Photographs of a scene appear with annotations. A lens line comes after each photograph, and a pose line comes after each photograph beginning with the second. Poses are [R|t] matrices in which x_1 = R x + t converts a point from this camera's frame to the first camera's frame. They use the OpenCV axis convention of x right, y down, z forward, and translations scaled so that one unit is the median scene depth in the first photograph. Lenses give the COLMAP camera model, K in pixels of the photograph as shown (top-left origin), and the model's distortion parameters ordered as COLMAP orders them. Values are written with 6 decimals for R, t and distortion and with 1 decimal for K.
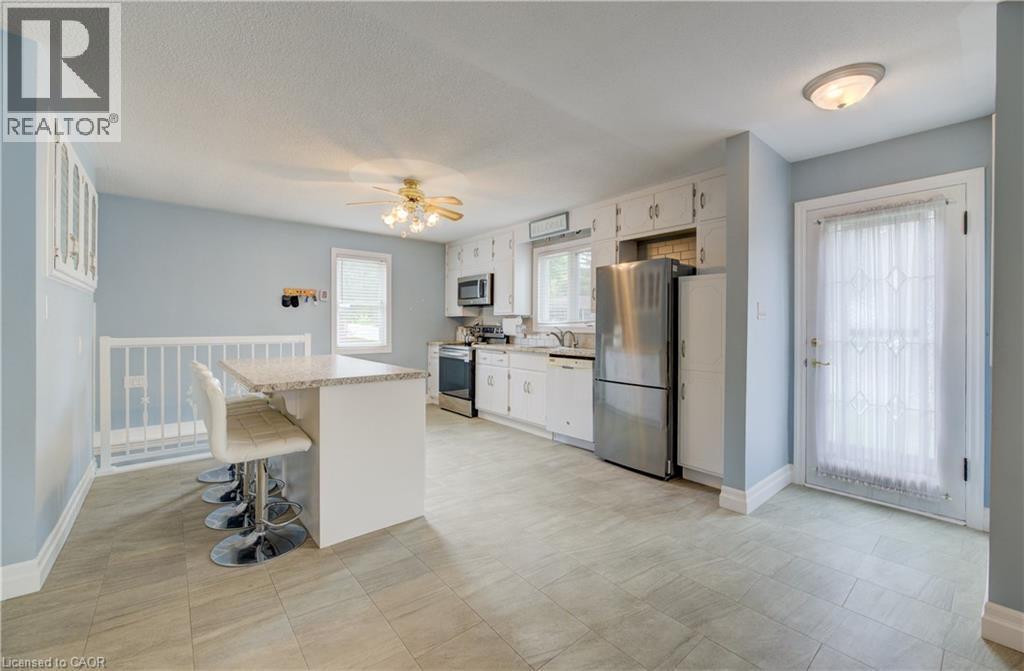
lens RADIAL K [[415.5, 0, 512.9], [0, 415.5, 322.2], [0, 0, 1]] dist [-0.000967, -0.000027]
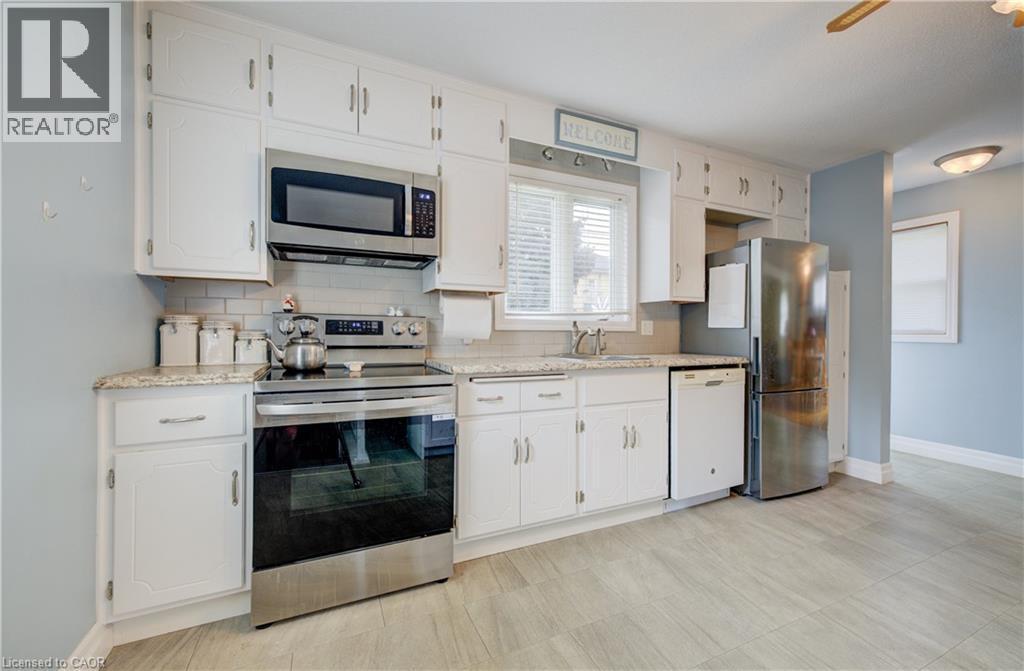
lens RADIAL K [[403.5, 0, 512.0], [0, 403.5, 335.5], [0, 0, 1]] dist [-0.001048, -0.000109]
pose [[0.271529, -0.013003, 0.962342, -0.544212], [-0.009622, 0.999822, 0.016225, 0.028364], [-0.962382, -0.013665, 0.271356, 1.137323]]
